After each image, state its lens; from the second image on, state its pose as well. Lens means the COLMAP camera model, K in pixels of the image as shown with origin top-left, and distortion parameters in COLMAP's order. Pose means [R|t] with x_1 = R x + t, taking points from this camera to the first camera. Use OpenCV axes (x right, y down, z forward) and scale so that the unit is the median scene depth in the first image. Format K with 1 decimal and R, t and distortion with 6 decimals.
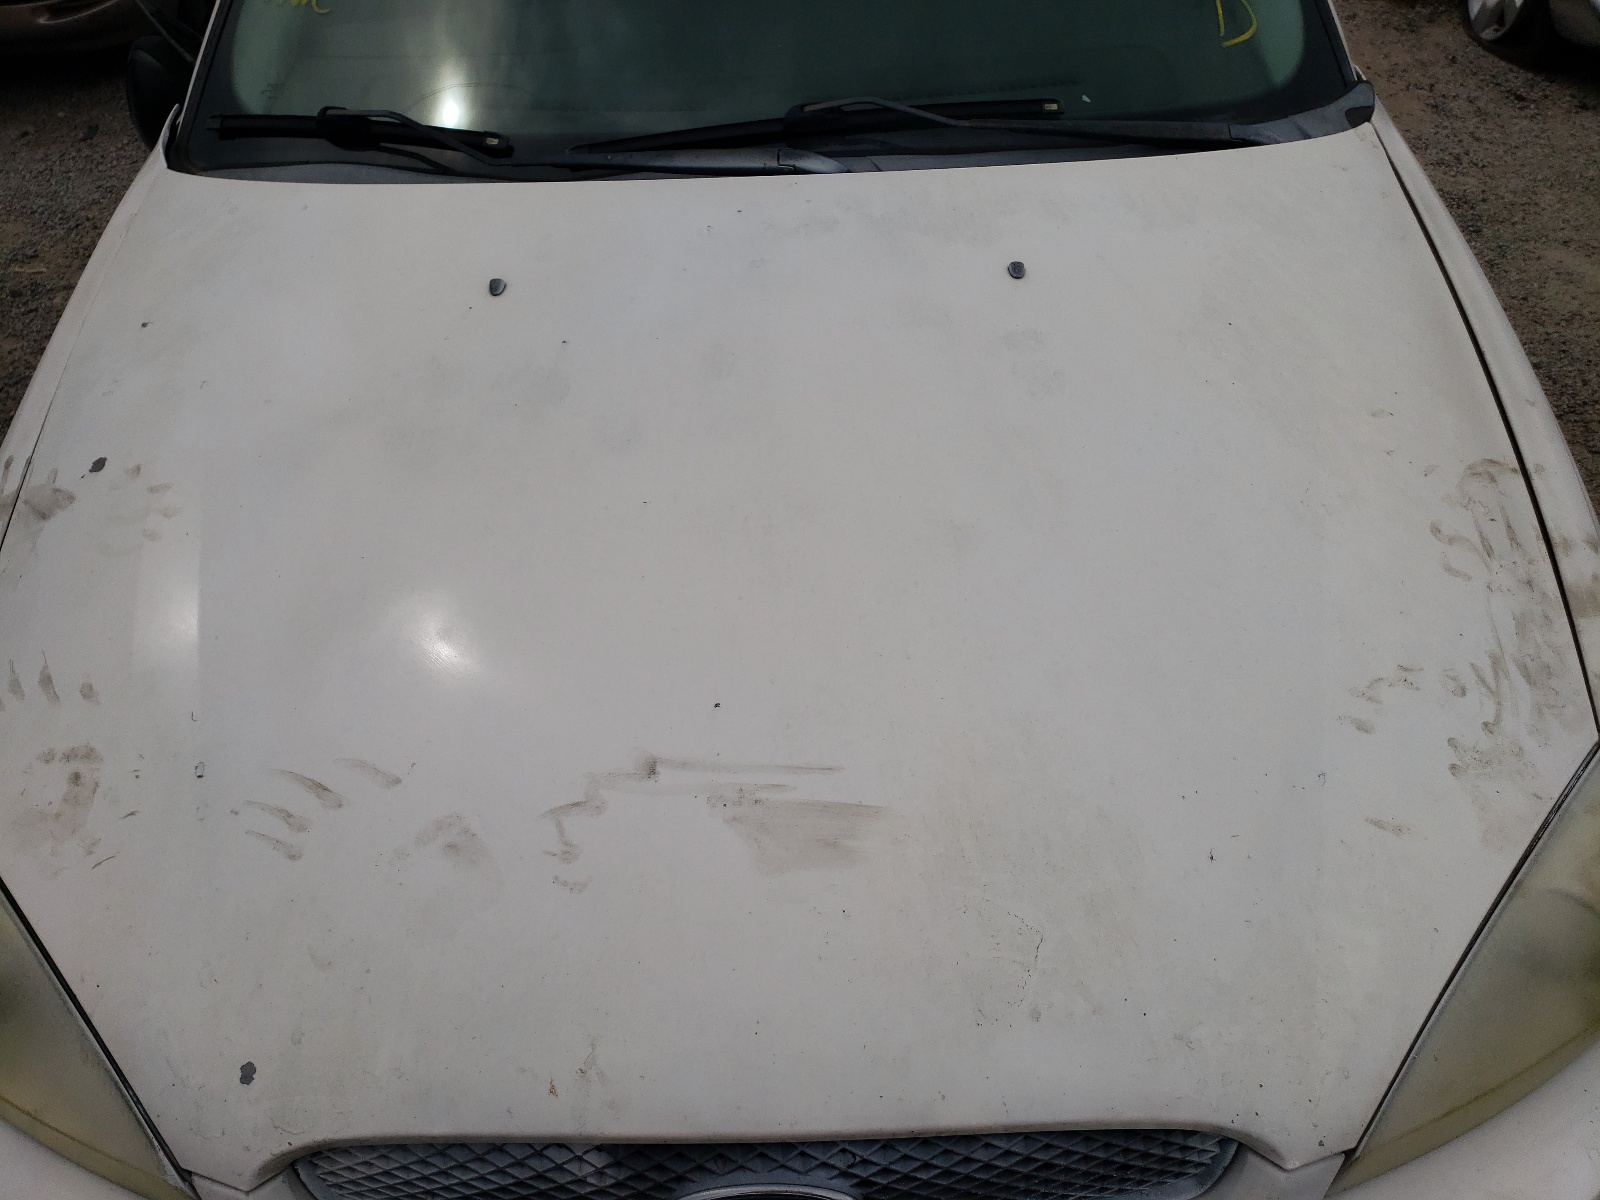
lens RADIAL K [[1238.1, 0, 800.0], [0, 1238.1, 600.0], [0, 0, 1]] dist [0.042624, -0.002495]
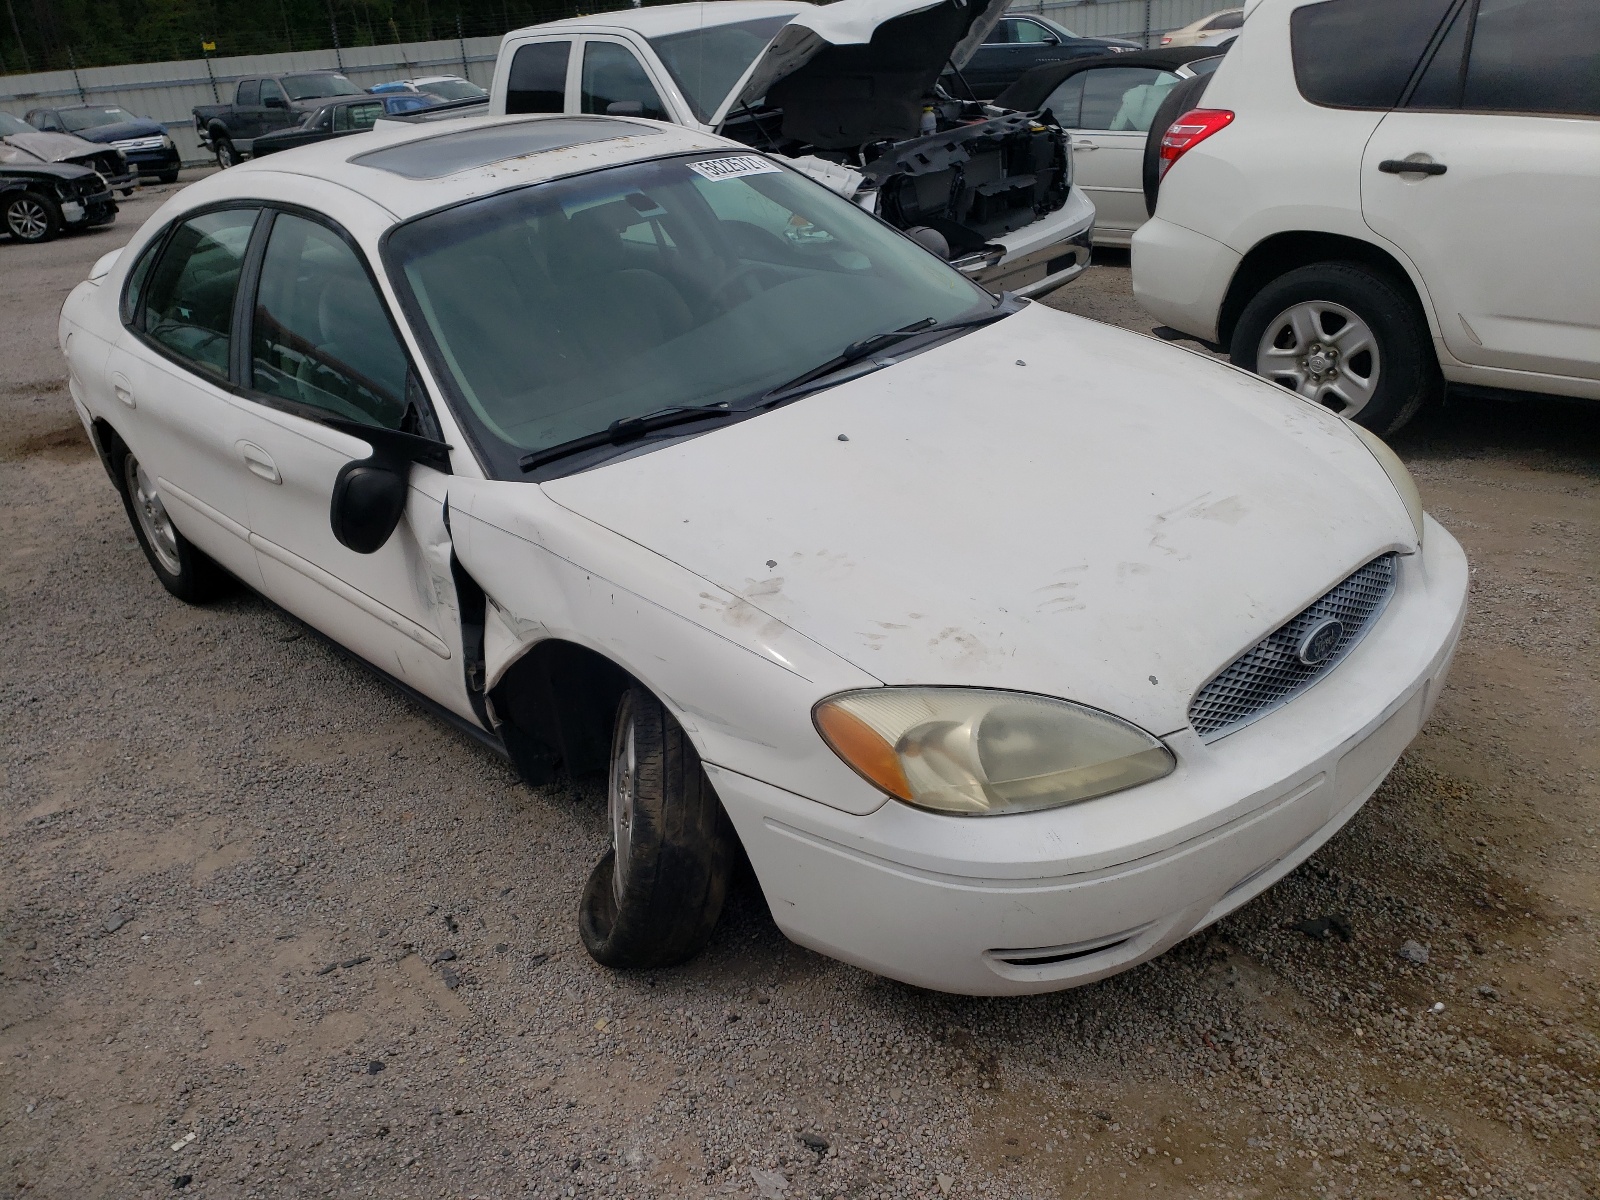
lens RADIAL K [[1238.1, 0, 800.0], [0, 1238.1, 600.0], [0, 0, 1]] dist [0.042624, -0.002495]
pose [[0.744334, -0.333072, 0.578818, -1.714983], [0.507347, 0.845638, -0.165816, 0.264511], [-0.434242, 0.417084, 0.798420, -0.394262]]
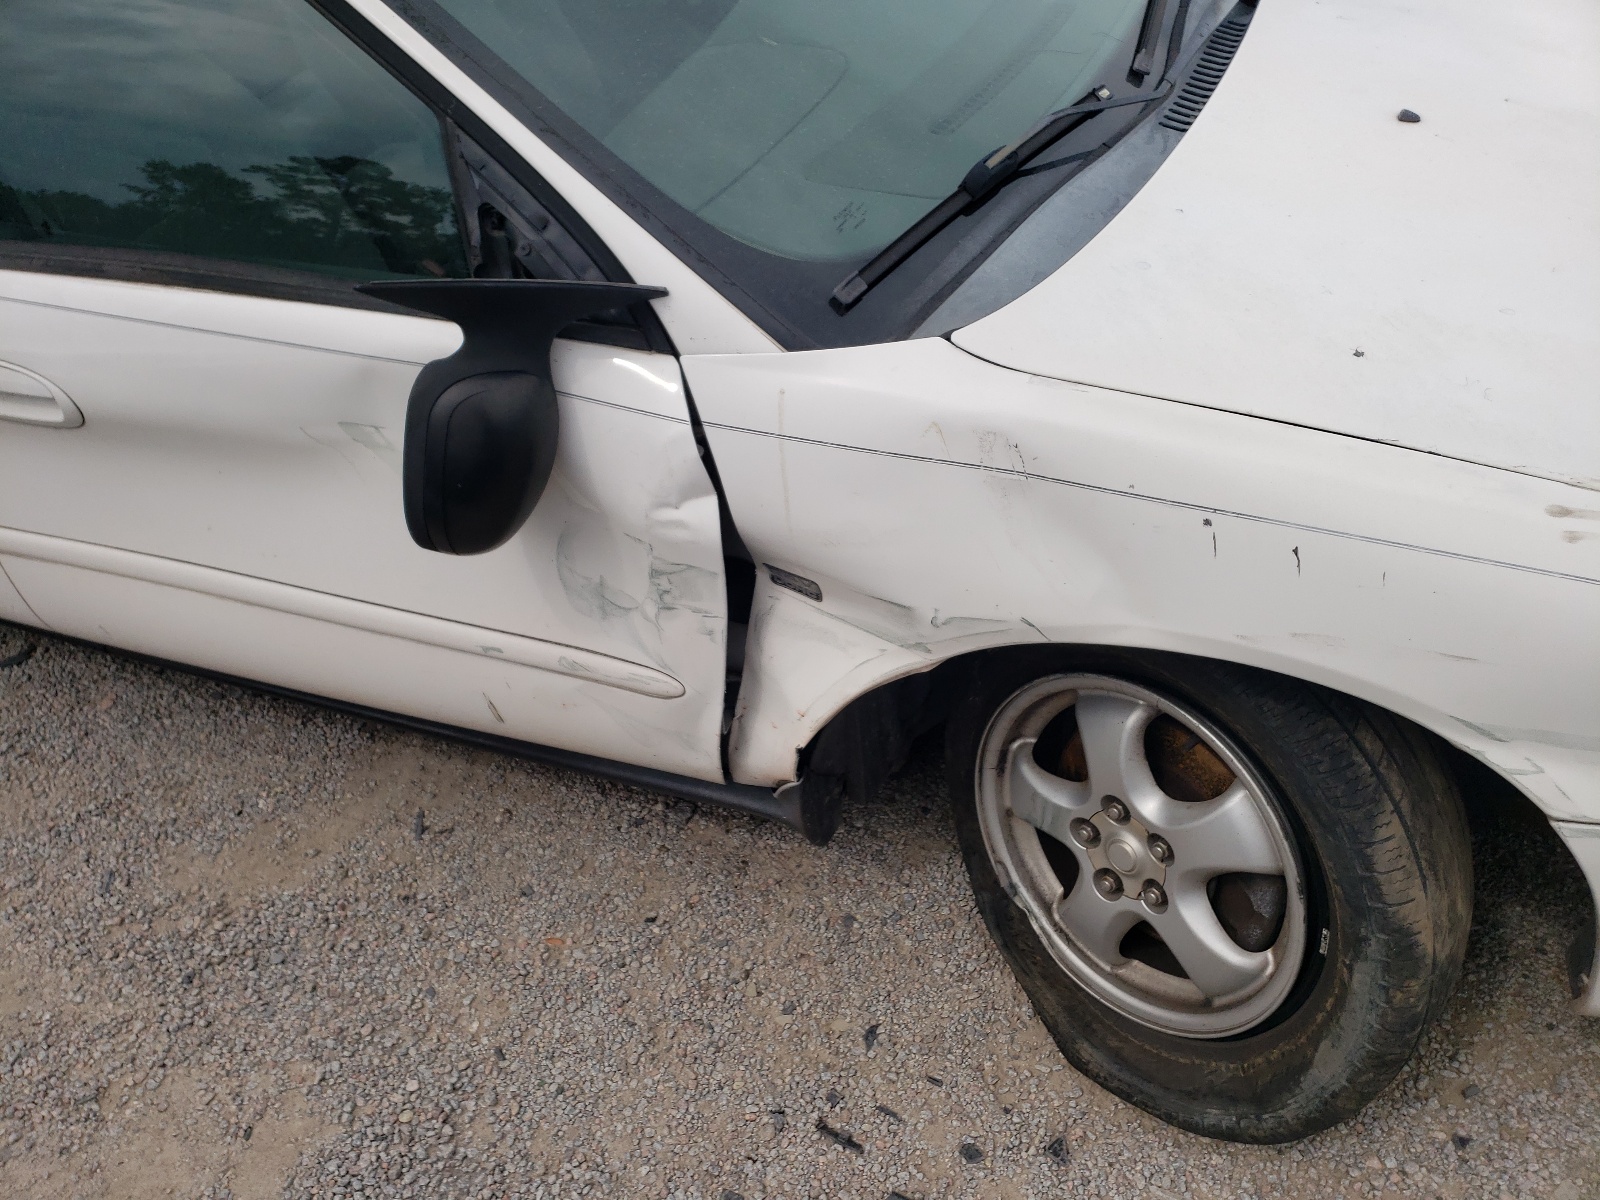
lens RADIAL K [[1238.1, 0, 800.0], [0, 1238.1, 600.0], [0, 0, 1]] dist [0.042624, -0.002495]
pose [[0.386404, -0.641422, 0.662774, -1.580361], [0.690034, 0.677851, 0.253715, -0.694815], [-0.612000, 0.359301, 0.704527, 0.896721]]
